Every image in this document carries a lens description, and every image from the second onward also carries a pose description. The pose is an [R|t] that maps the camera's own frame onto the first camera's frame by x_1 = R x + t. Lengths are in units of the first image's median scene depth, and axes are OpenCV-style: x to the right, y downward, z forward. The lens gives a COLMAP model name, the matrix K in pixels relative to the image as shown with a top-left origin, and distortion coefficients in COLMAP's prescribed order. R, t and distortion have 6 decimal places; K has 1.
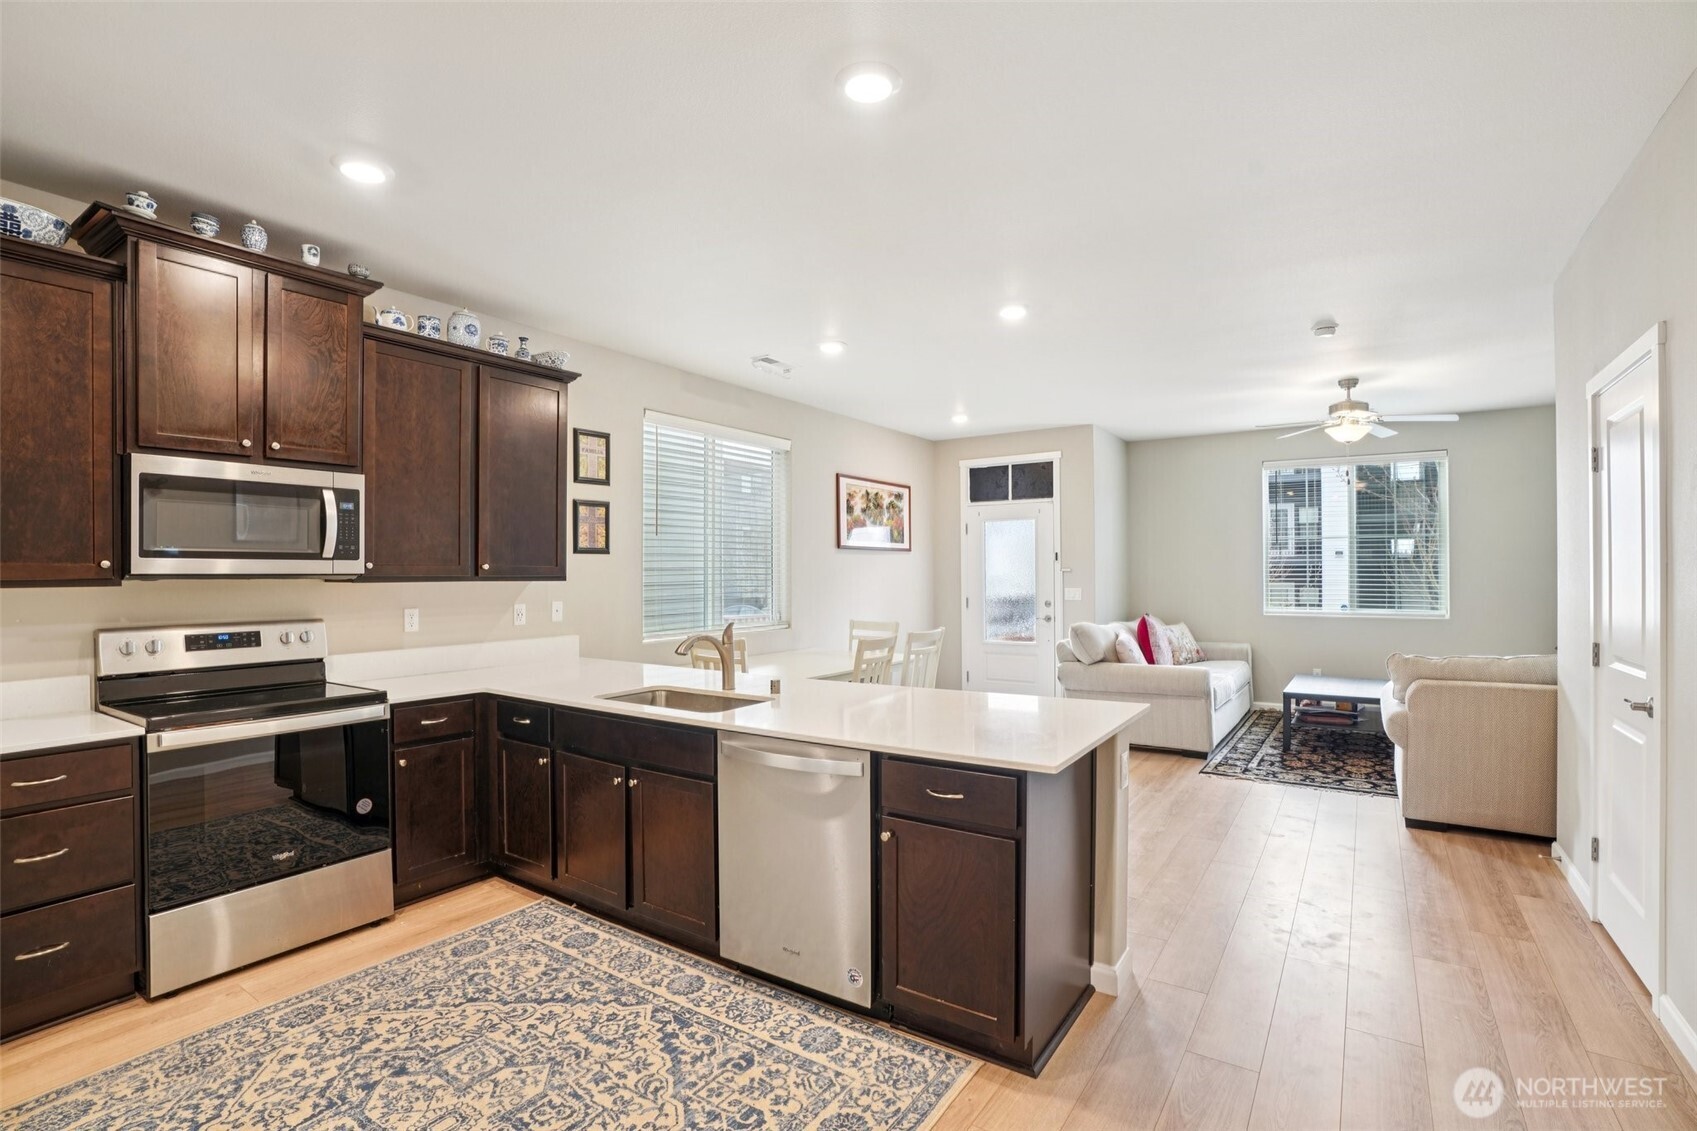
lens RADIAL K [[789.4, 0, 855.0], [0, 789.4, 569.1], [0, 0, 1]] dist [-0.072048, 0.028315]
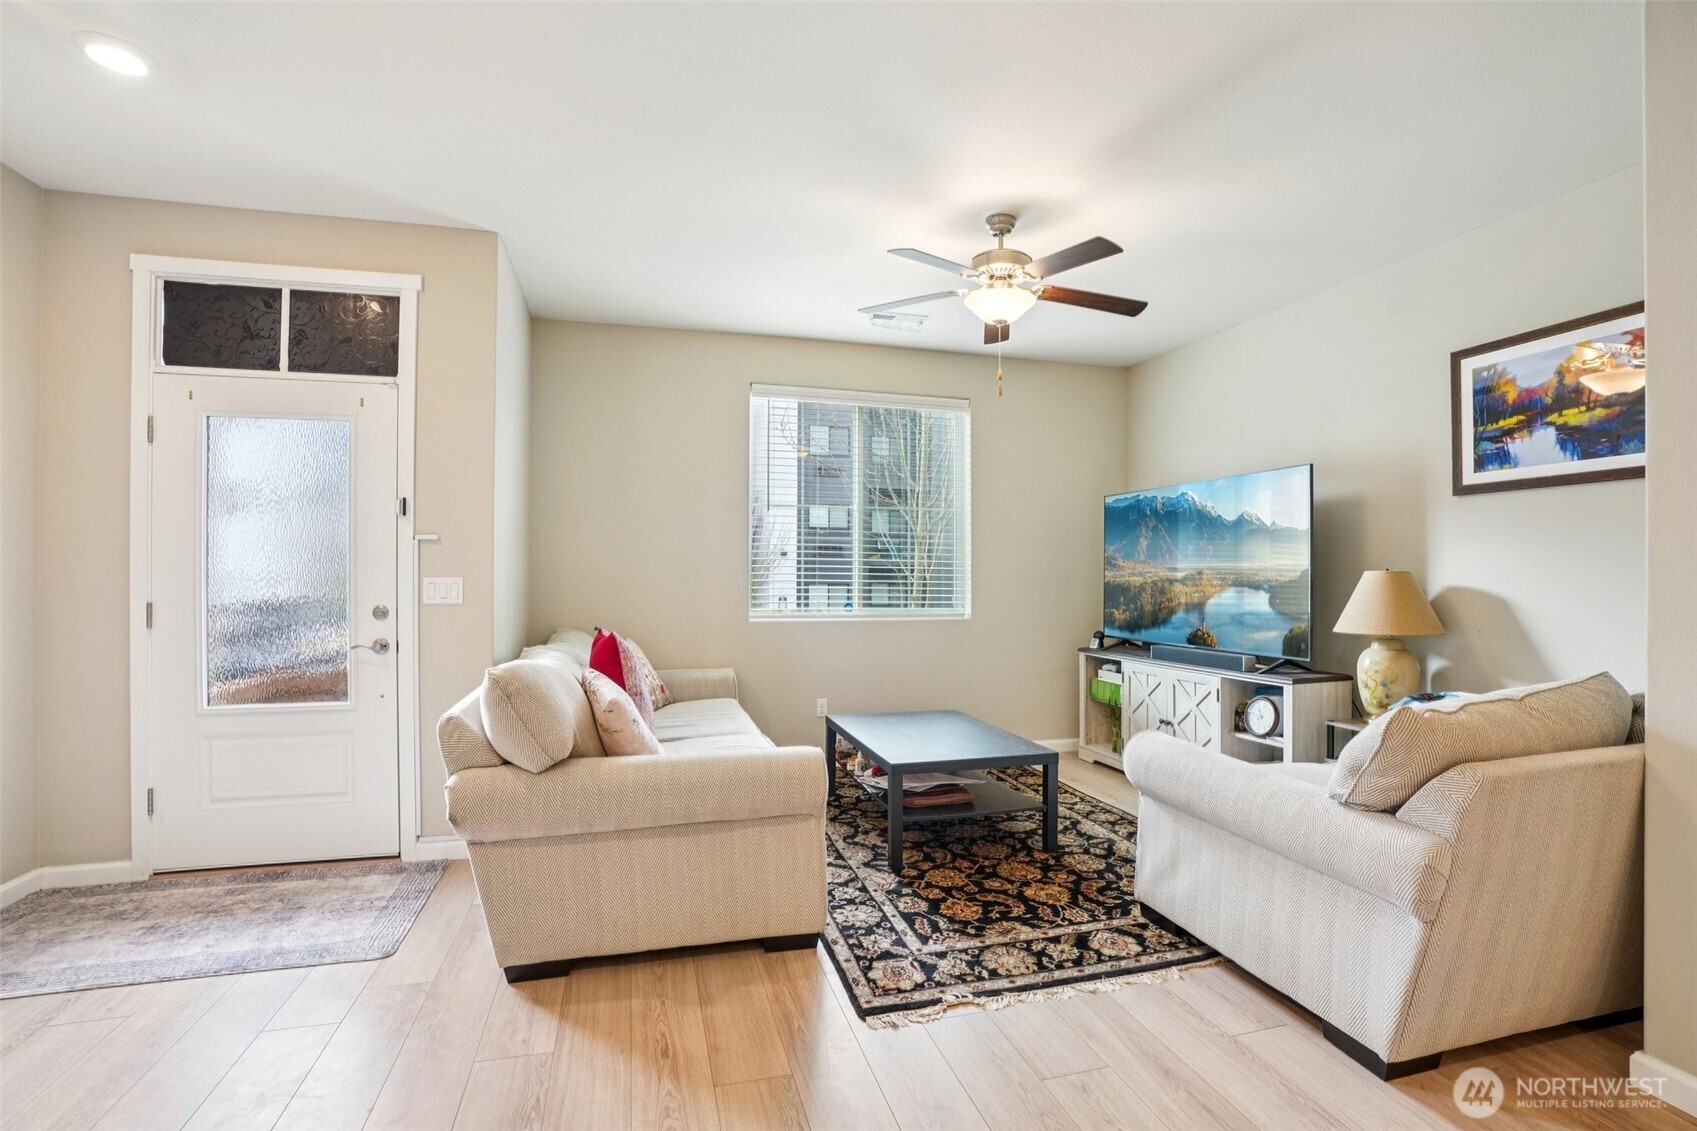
lens RADIAL K [[781.0, 0, 851.3], [0, 781.0, 574.8], [0, 0, 1]] dist [-0.071072, 0.027694]
pose [[0.650993, 0.007267, 0.759049, 0.193385], [-0.009873, 0.999951, -0.001106, 0.043218], [-0.759019, -0.006774, 0.651033, 1.097319]]
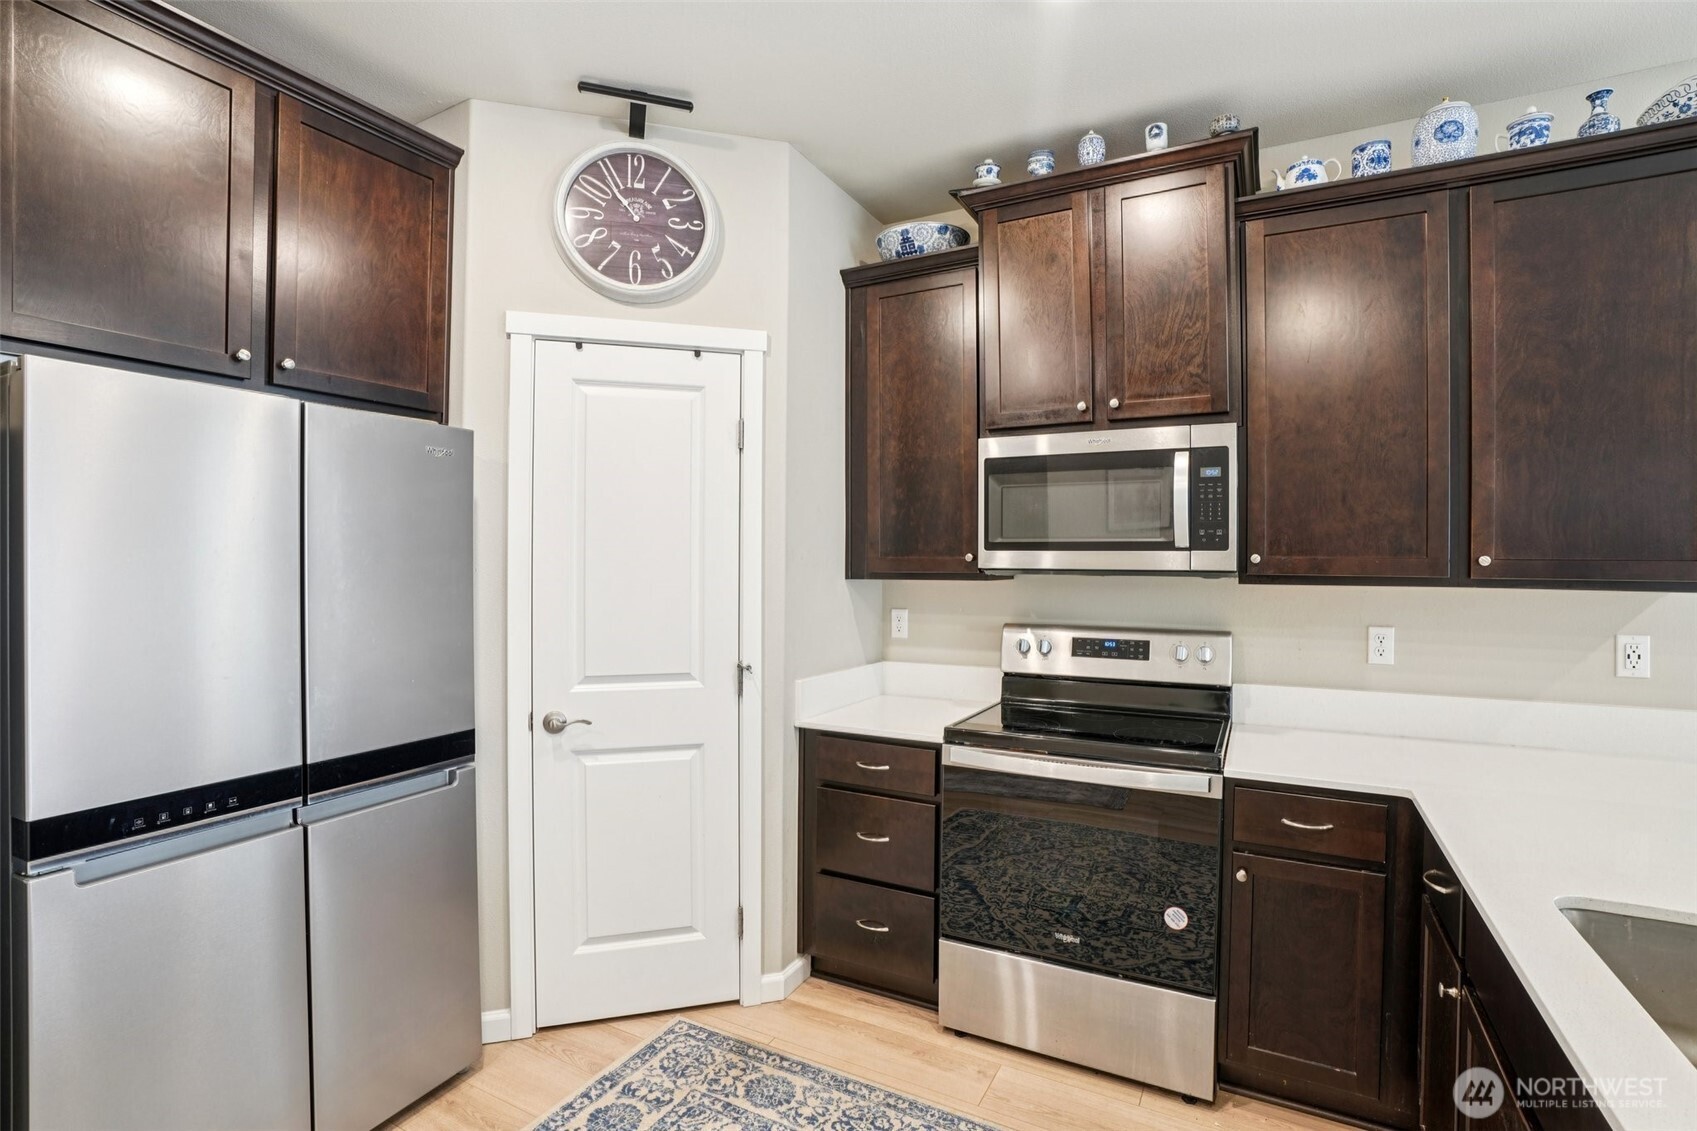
lens RADIAL K [[794.7, 0, 852.8], [0, 794.7, 560.3], [0, 0, 1]] dist [-0.073384, 0.028674]
pose [[0.097332, 0.003676, -0.995245, 0.004241], [-0.001990, 0.999992, 0.003499, -0.004407], [0.995250, 0.001640, 0.097339, 0.543888]]
